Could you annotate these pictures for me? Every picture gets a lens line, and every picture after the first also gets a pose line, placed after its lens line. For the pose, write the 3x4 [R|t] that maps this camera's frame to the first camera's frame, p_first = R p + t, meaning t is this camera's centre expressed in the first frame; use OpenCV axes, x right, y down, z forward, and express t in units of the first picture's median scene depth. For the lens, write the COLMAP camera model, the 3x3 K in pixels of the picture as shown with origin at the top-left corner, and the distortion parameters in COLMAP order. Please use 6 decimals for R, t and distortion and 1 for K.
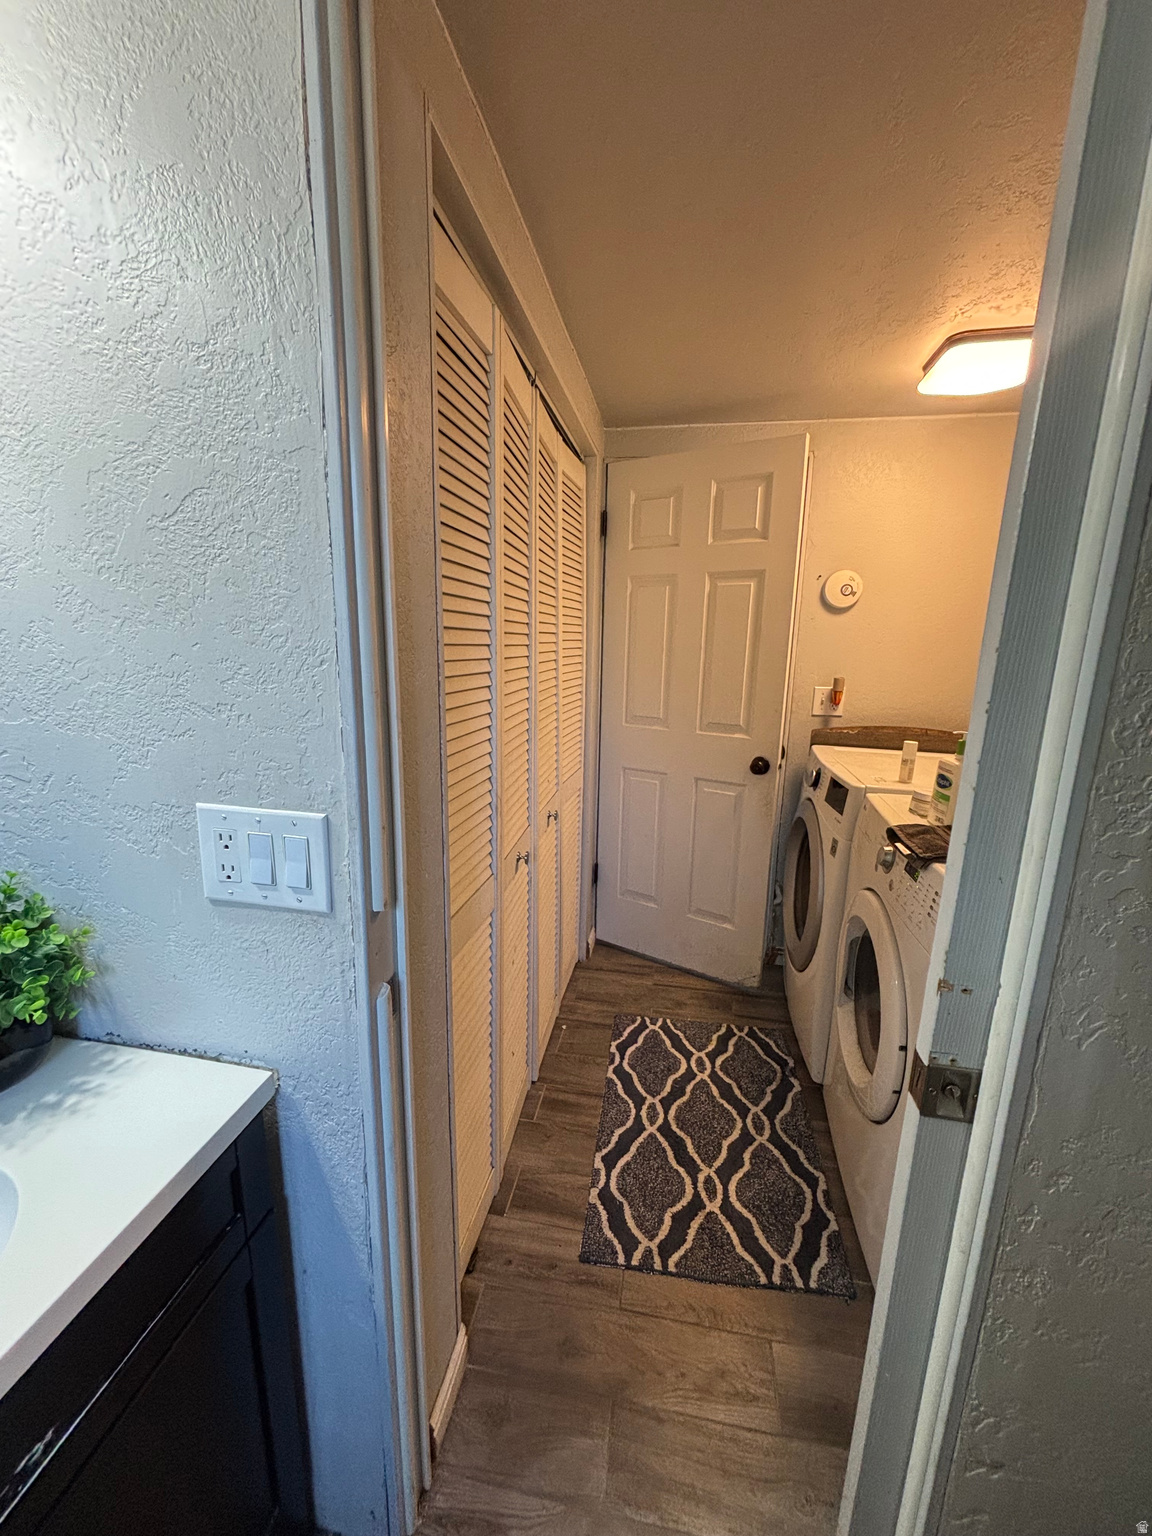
lens RADIAL K [[615.4, 0, 577.2], [0, 615.4, 770.0], [0, 0, 1]] dist [0.001714, -0.001065]
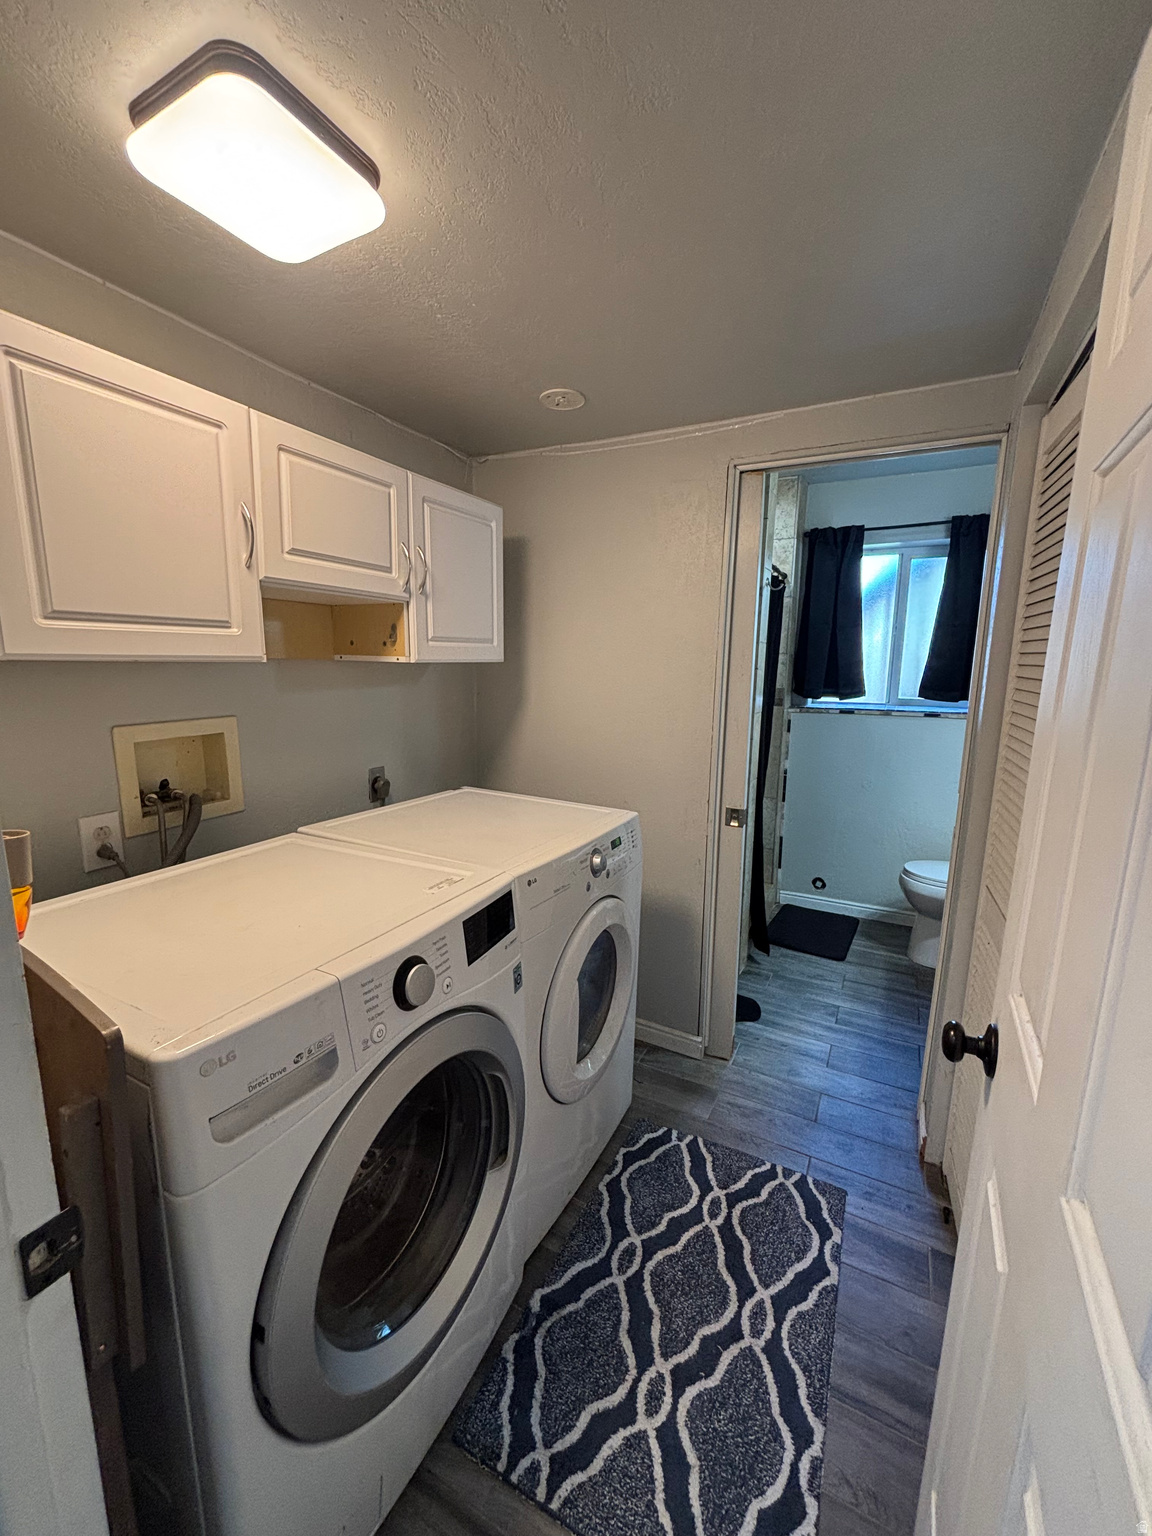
lens RADIAL K [[615.4, 0, 578.7], [0, 615.4, 768.7], [0, 0, 1]] dist [0.001714, -0.001065]
pose [[-0.949260, -0.090978, 0.301045, 0.173720], [0.029556, 0.927198, 0.373404, -0.355683], [-0.313100, 0.363355, -0.877463, 1.566510]]
